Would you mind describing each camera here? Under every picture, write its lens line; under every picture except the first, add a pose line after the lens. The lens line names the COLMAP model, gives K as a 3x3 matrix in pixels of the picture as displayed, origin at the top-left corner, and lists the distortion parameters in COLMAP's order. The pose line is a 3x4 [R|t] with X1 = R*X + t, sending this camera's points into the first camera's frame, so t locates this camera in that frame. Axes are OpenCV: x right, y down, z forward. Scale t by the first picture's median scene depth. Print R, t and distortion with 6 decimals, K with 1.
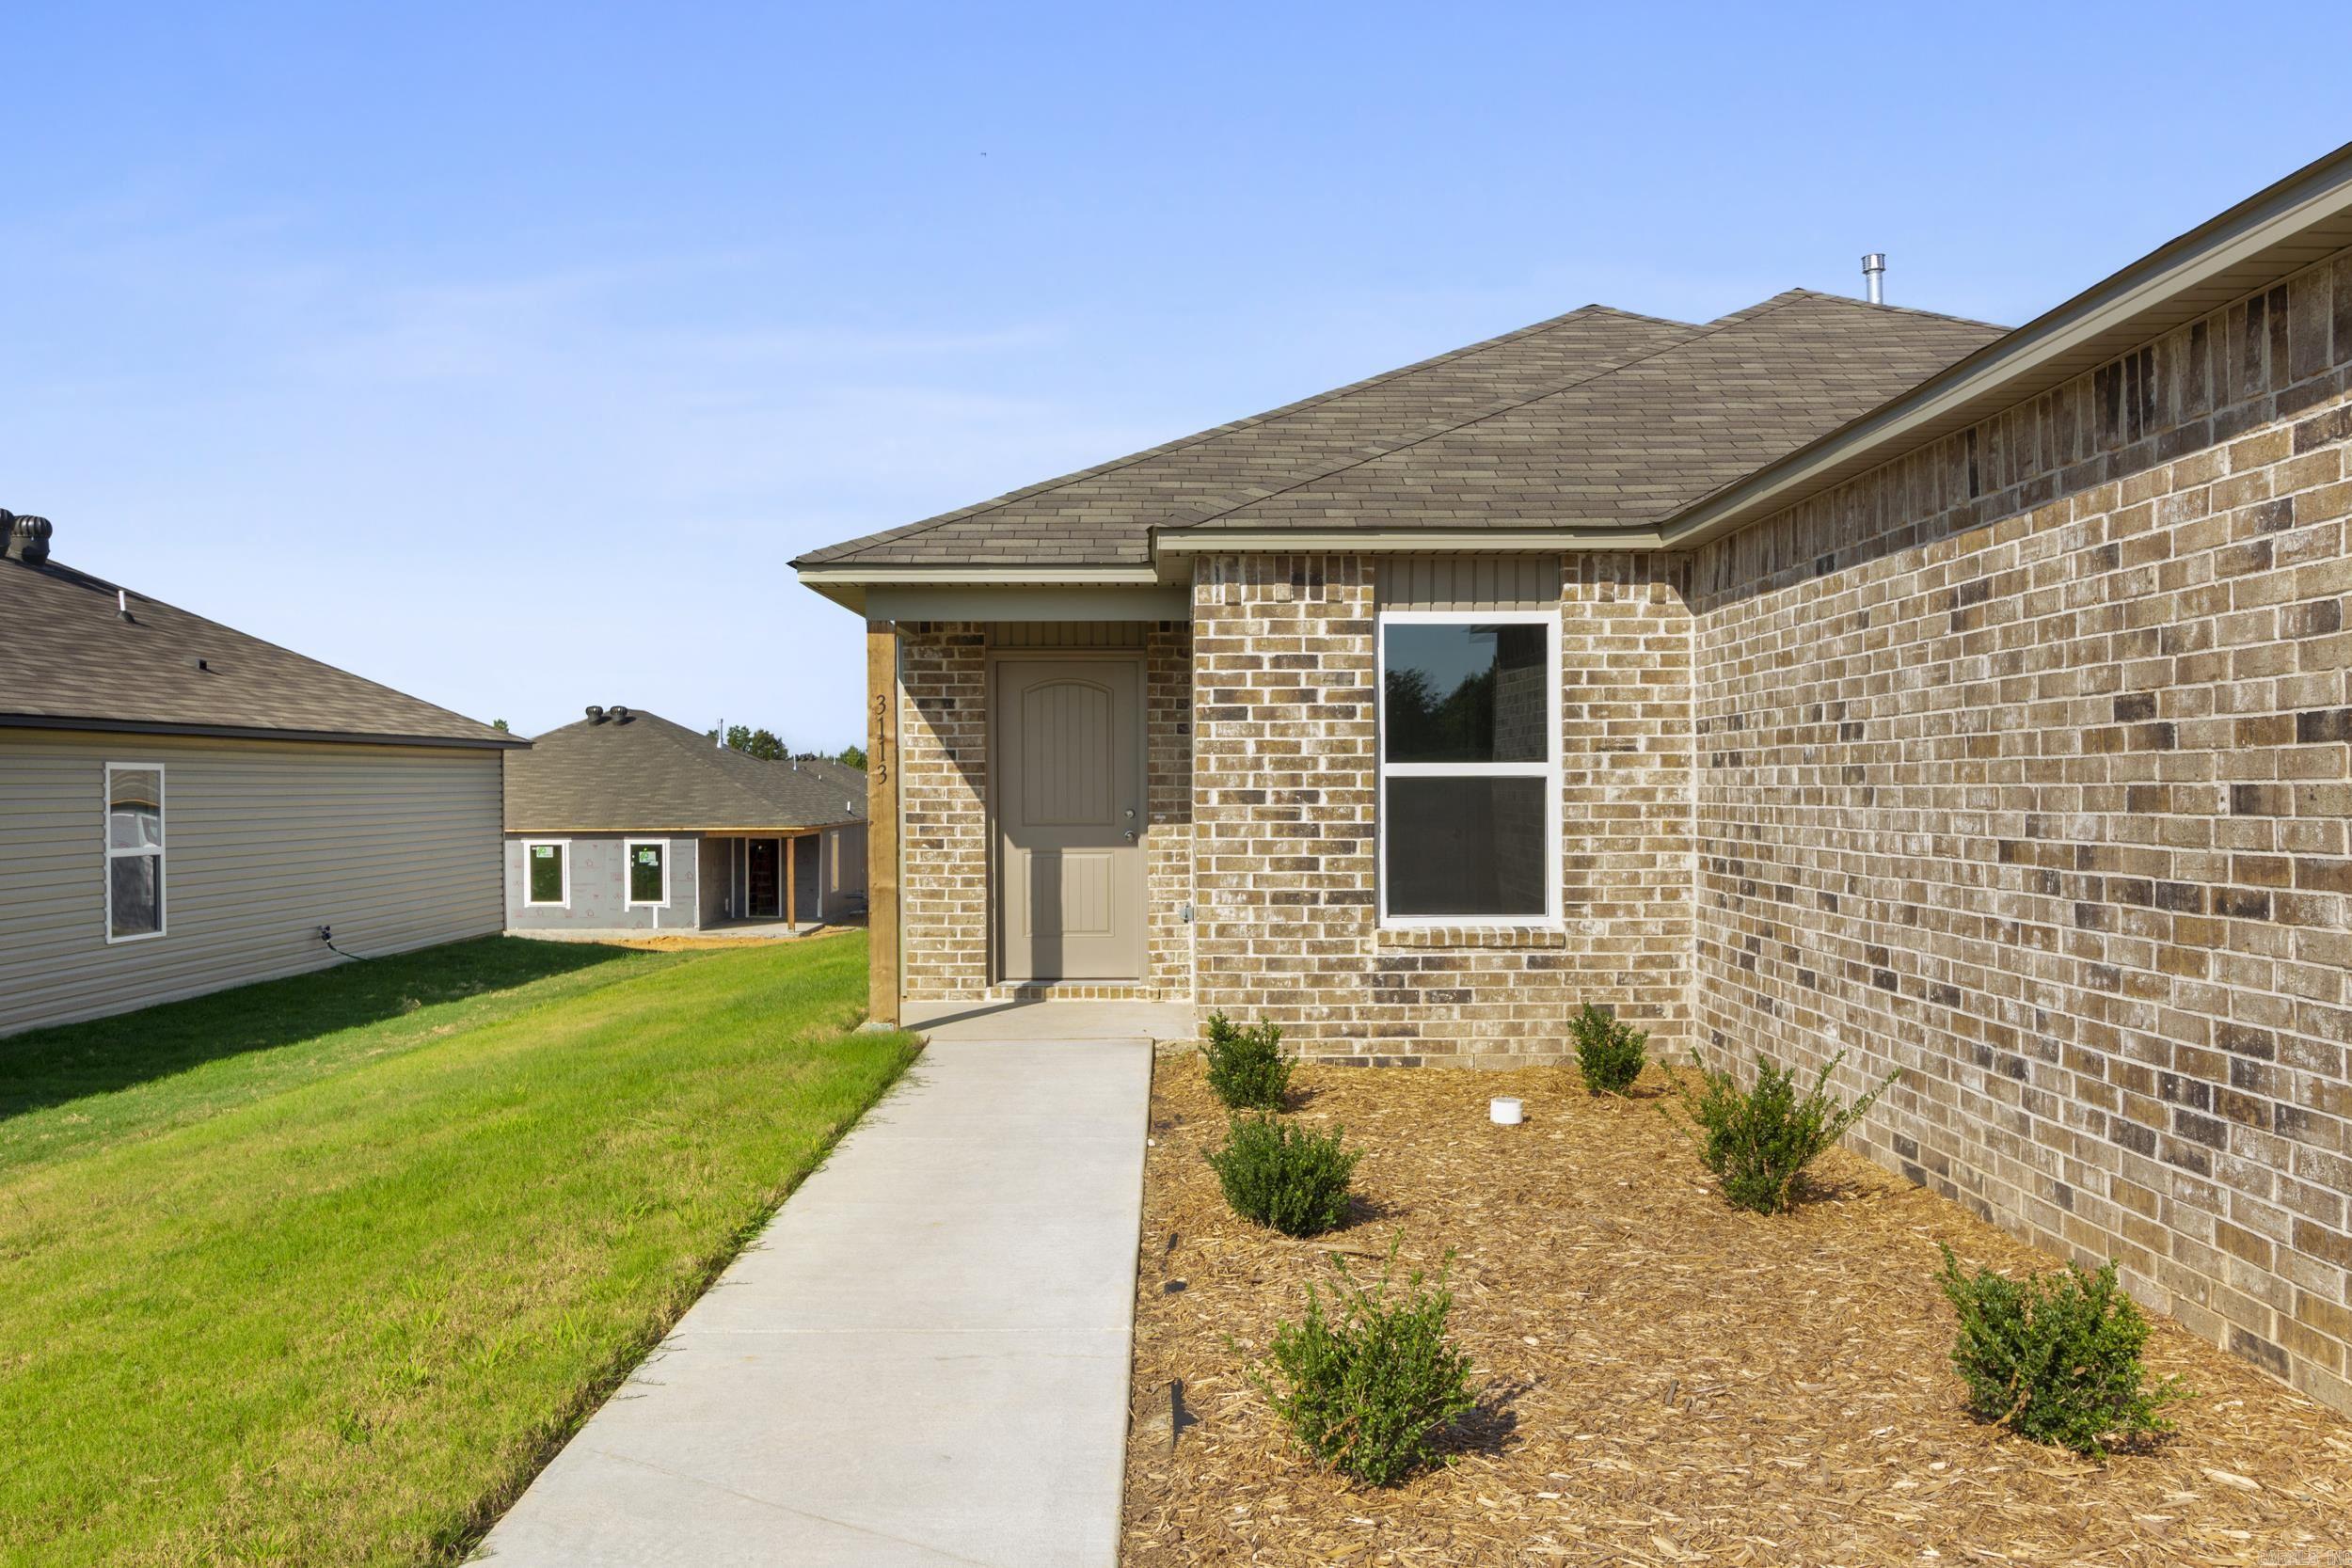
lens RADIAL K [[1884.3, 0, 1189.9], [0, 1884.3, 821.1], [0, 0, 1]] dist [0.000768, 0.004987]
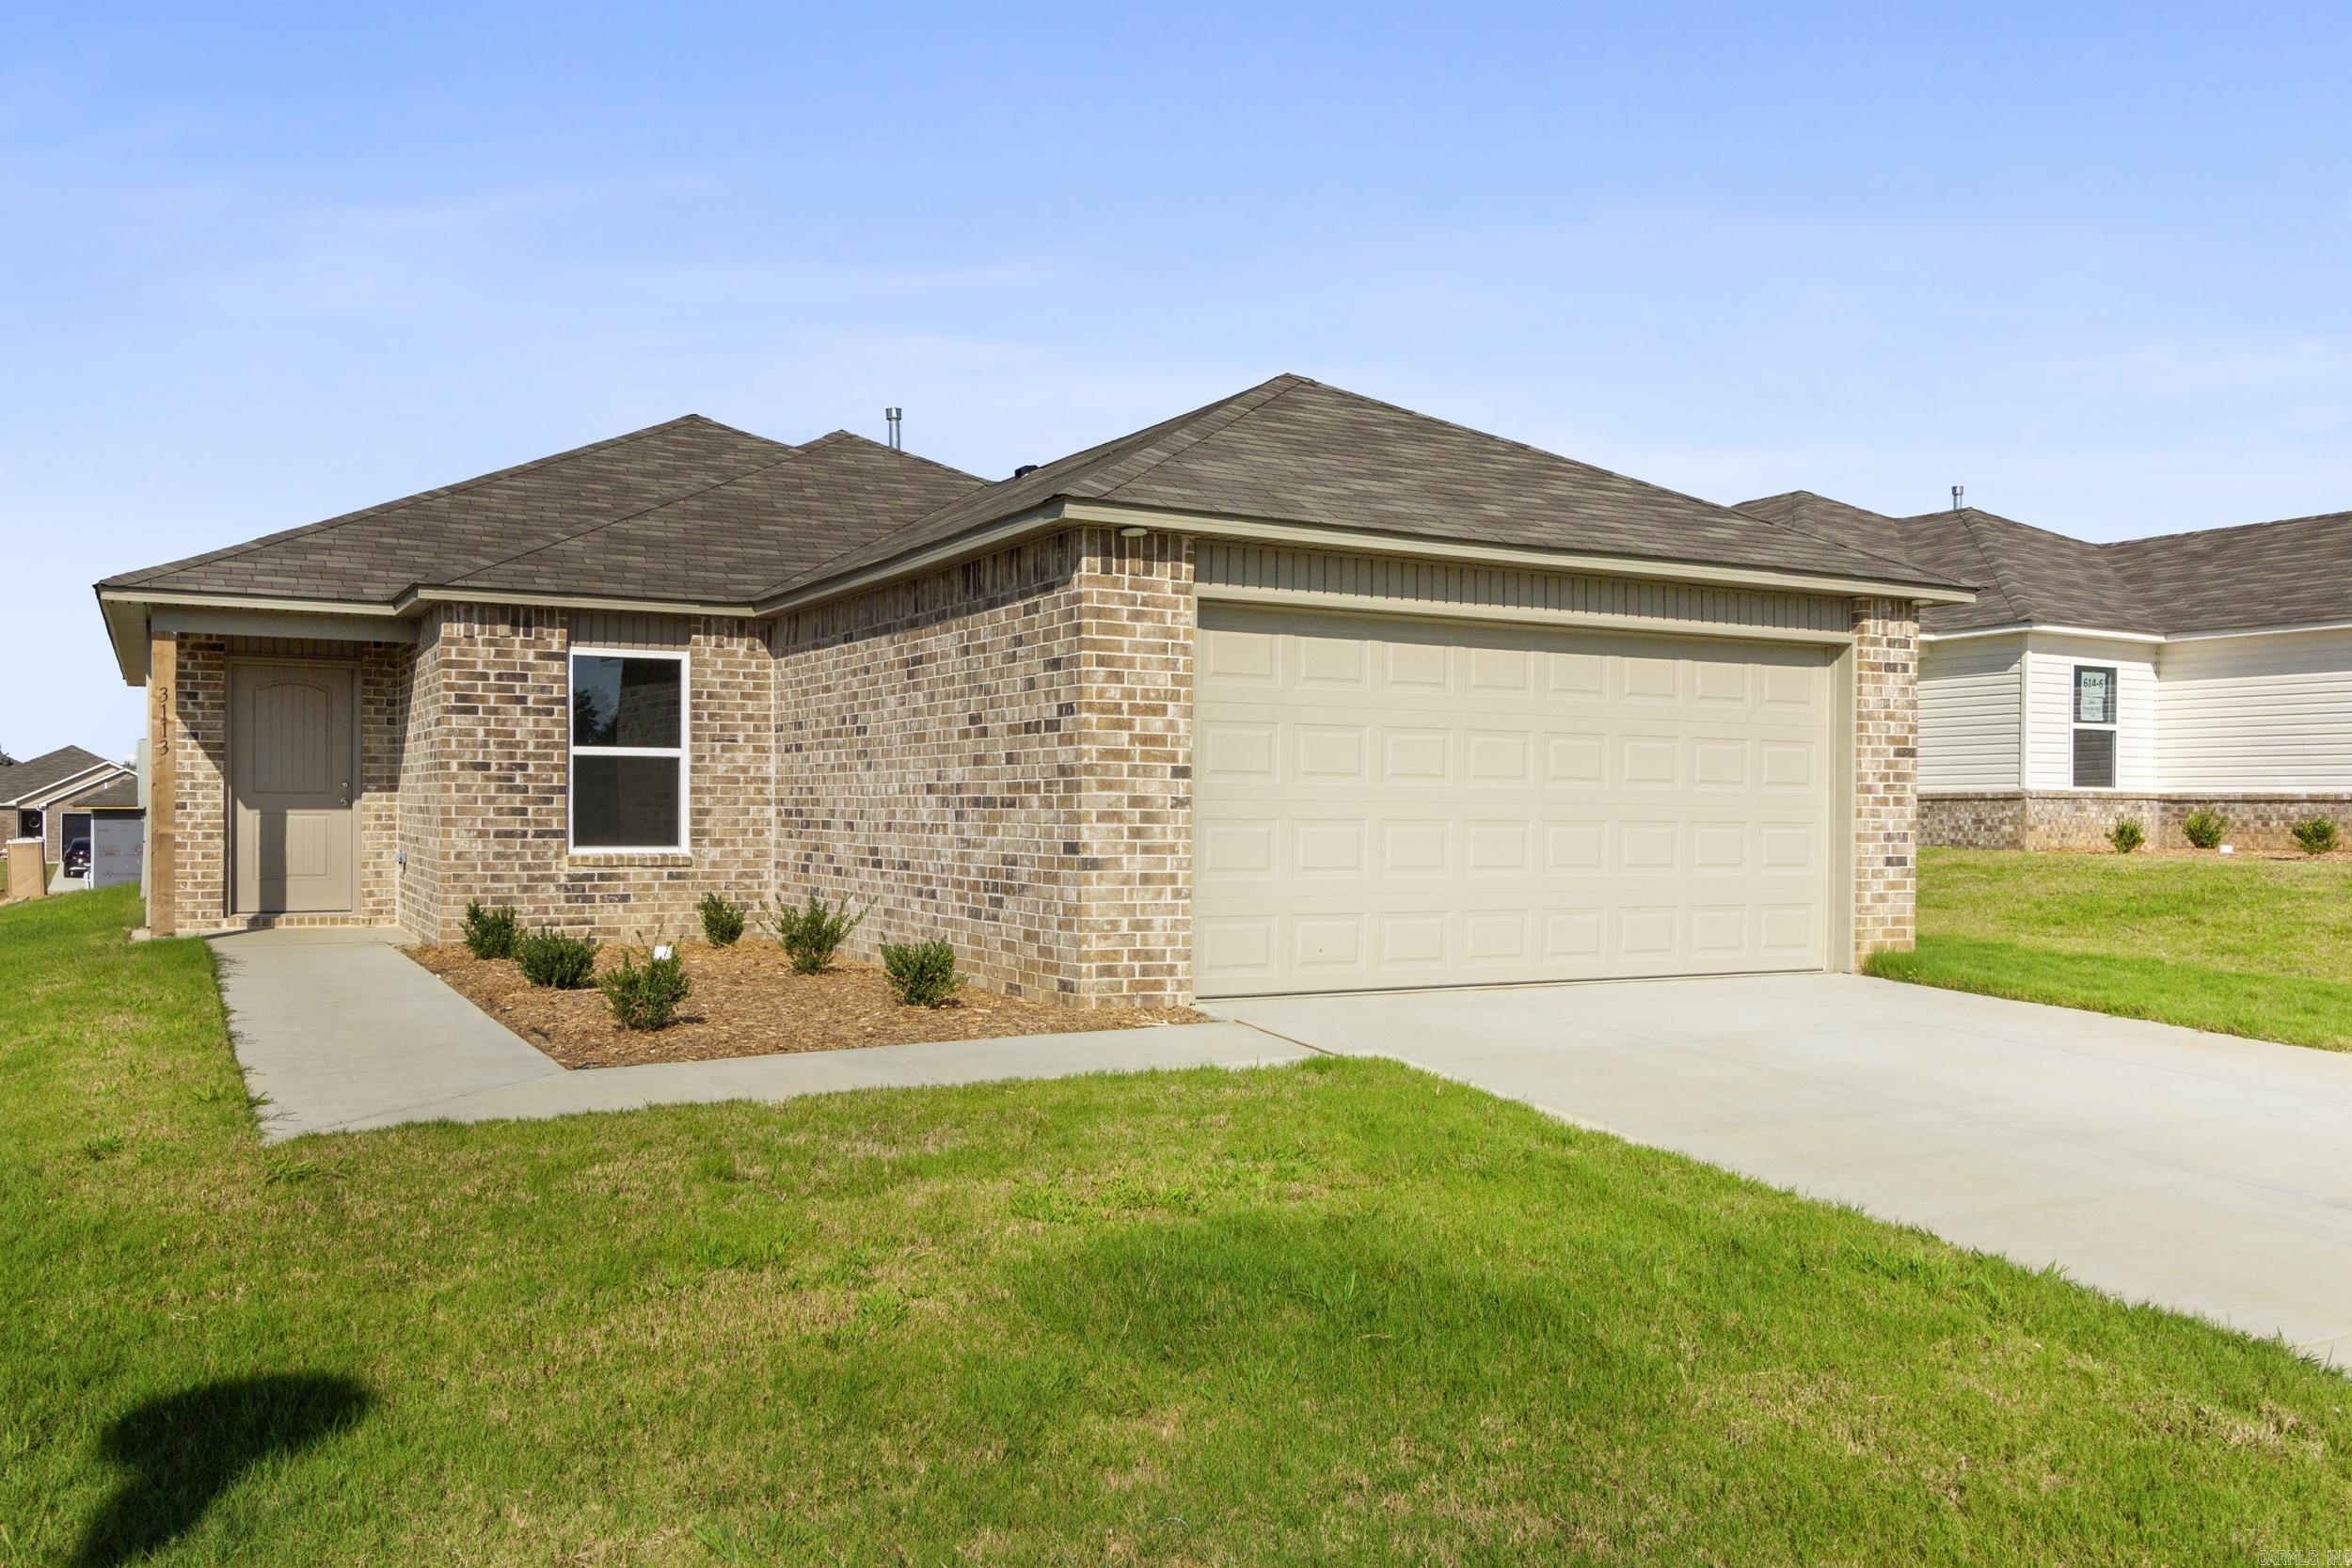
lens RADIAL K [[1884.3, 0, 1189.9], [0, 1884.3, 821.1], [0, 0, 1]] dist [0.000768, 0.004987]
pose [[0.883356, 0.006965, 0.468651, -0.170464], [-0.002714, 0.999949, -0.009747, 0.043644], [-0.468695, 0.007338, 0.883330, -0.582603]]
